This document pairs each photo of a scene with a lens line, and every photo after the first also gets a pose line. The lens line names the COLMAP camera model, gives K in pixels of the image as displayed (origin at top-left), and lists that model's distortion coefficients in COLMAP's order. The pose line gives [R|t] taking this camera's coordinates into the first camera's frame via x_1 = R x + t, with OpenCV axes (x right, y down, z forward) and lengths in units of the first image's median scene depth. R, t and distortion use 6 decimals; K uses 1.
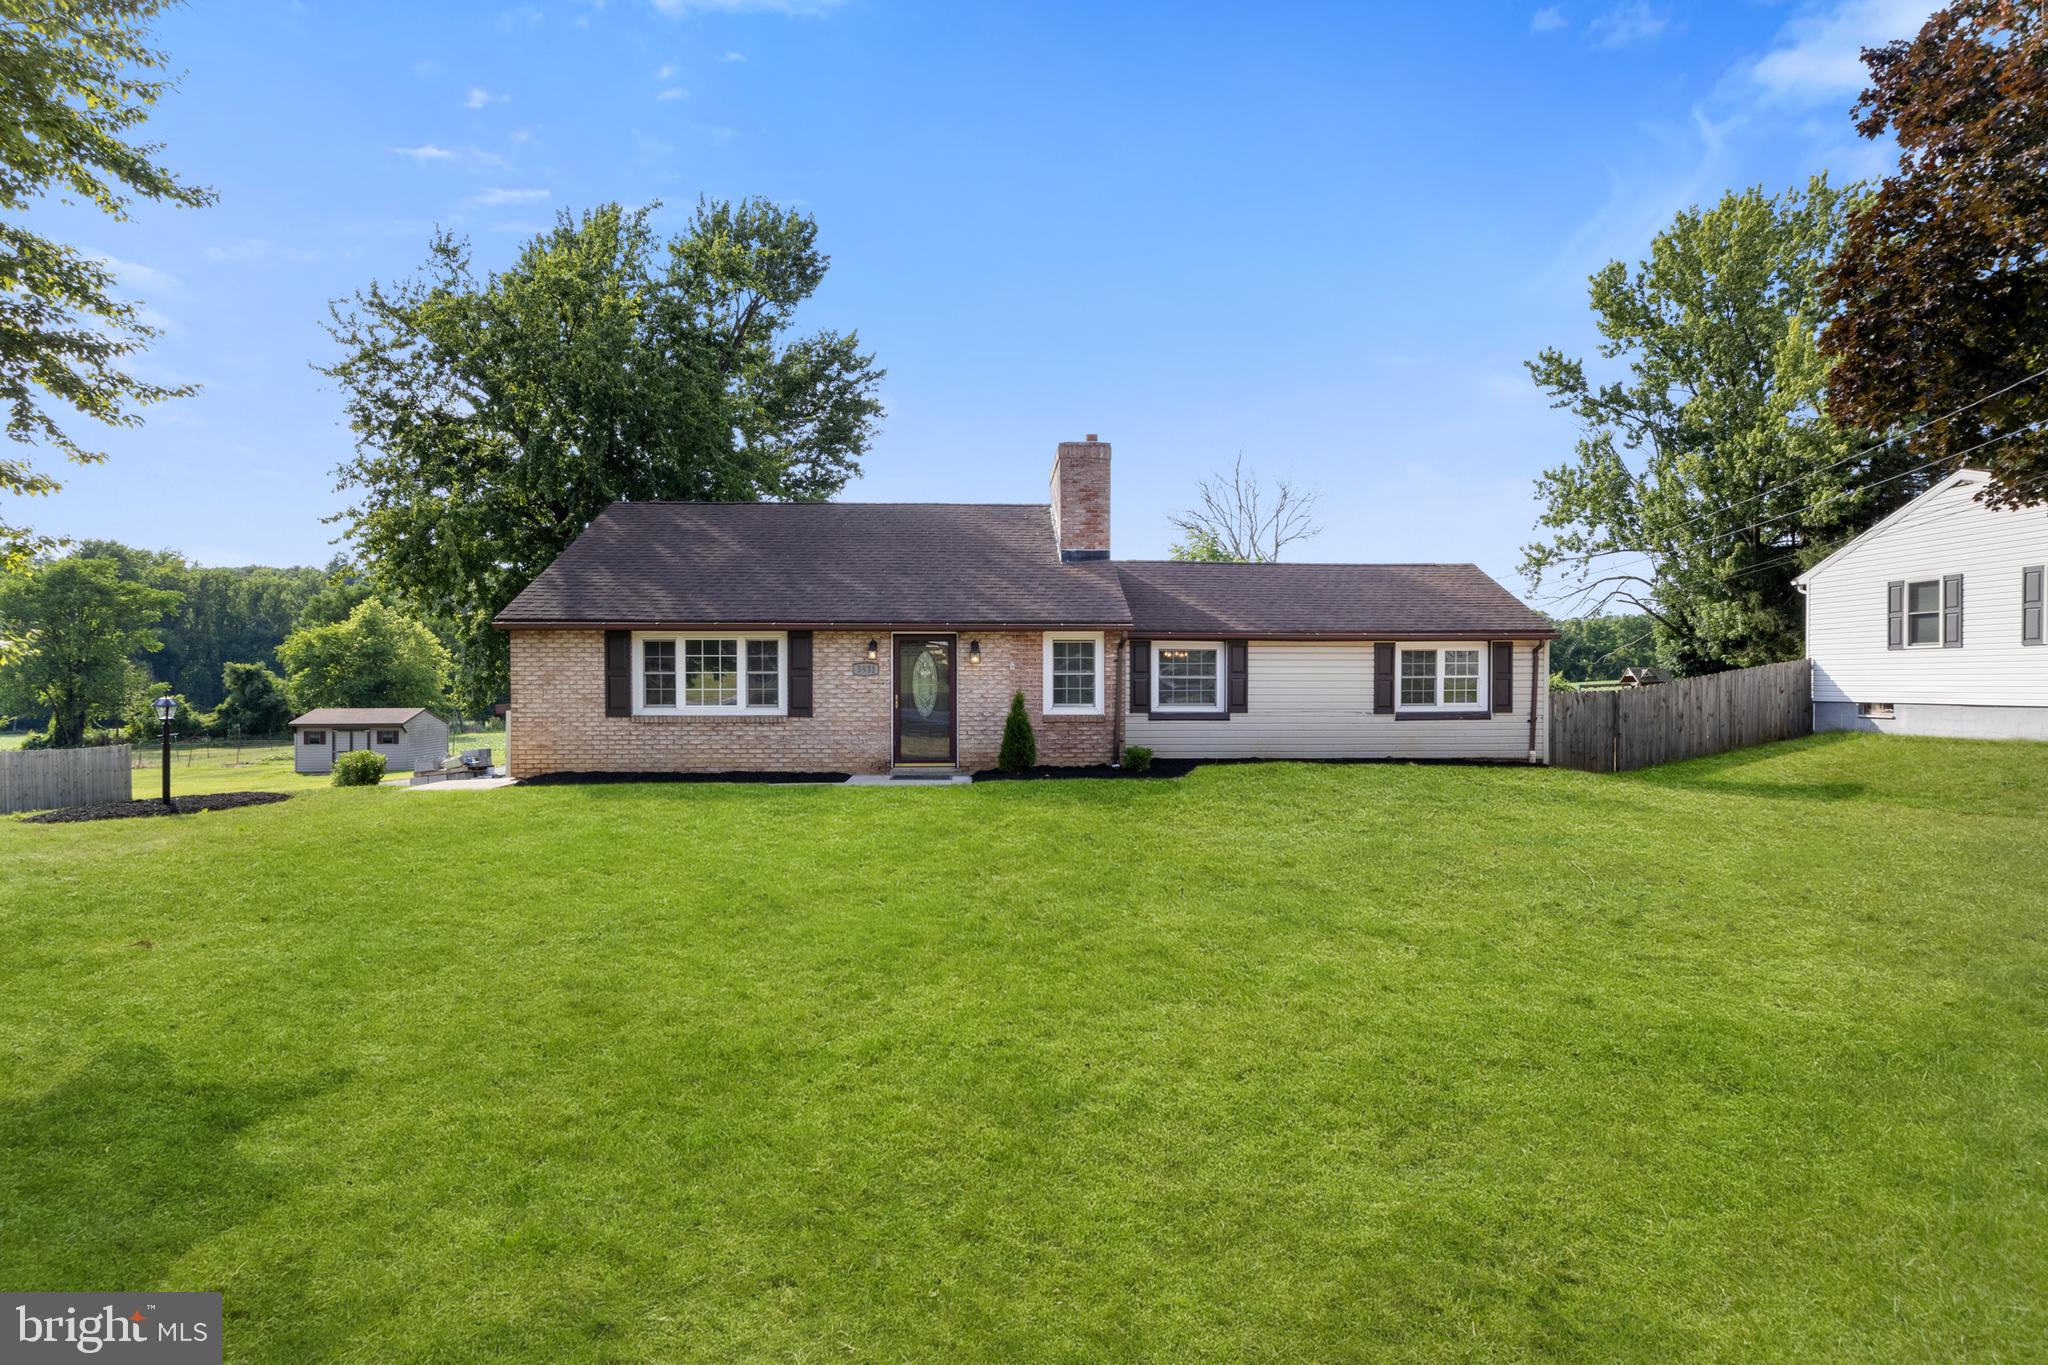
lens RADIAL K [[1022.8, 0, 1026.1], [0, 1022.8, 686.1], [0, 0, 1]] dist [-0.003827, -0.000847]
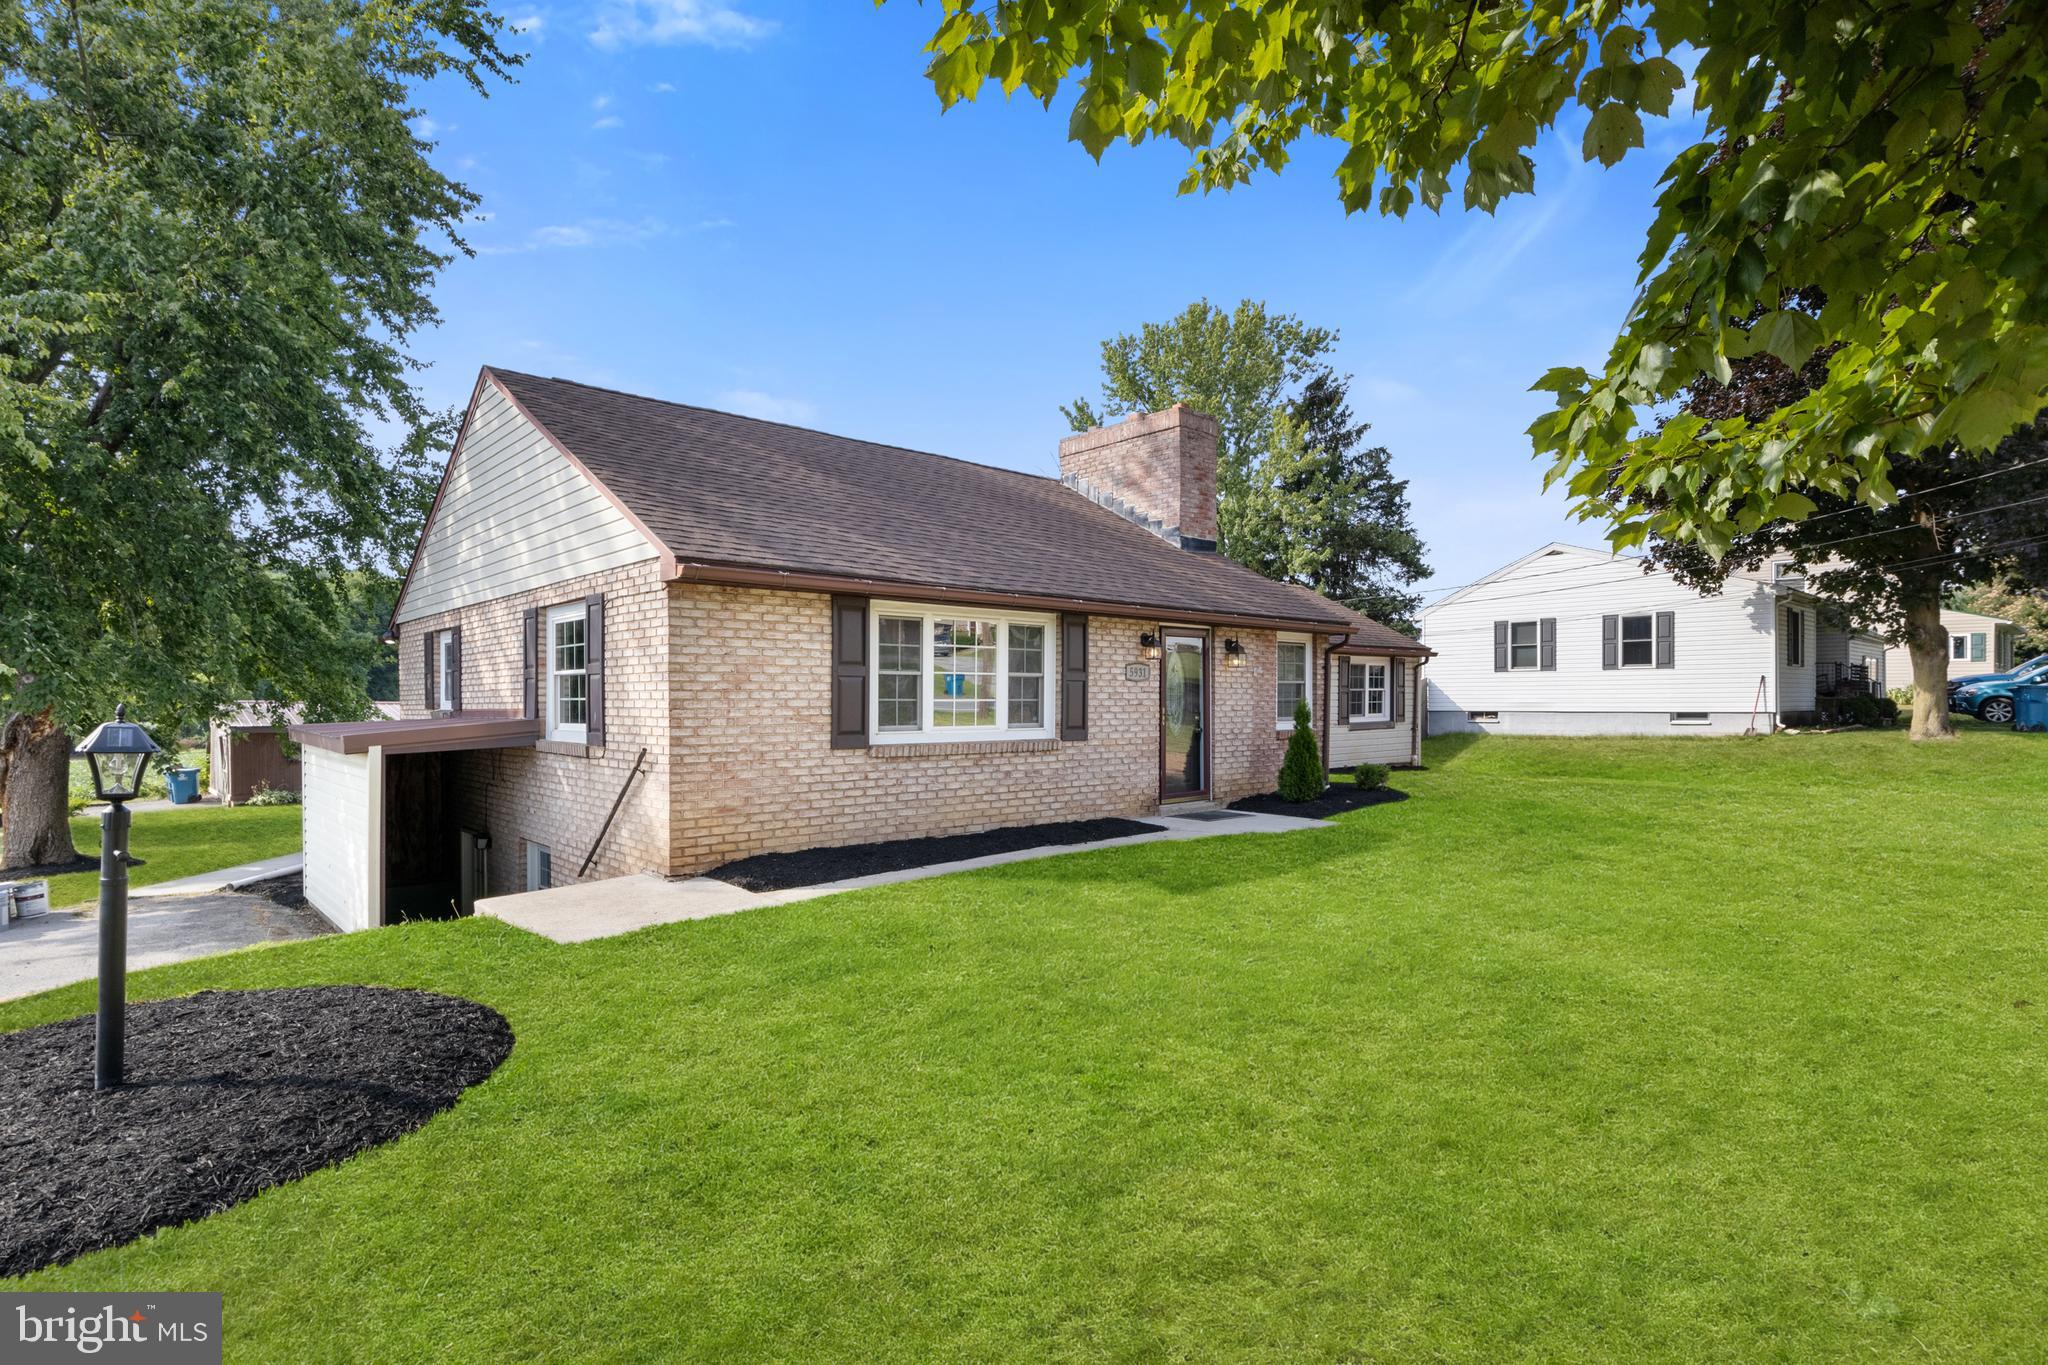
lens RADIAL K [[1022.8, 0, 1024.2], [0, 1022.8, 688.2], [0, 0, 1]] dist [-0.003827, -0.000847]
pose [[0.765943, 0.007281, 0.642868, -0.682282], [0.001834, 0.999907, -0.013510, 0.004519], [-0.642906, 0.011528, 0.765858, 0.497004]]
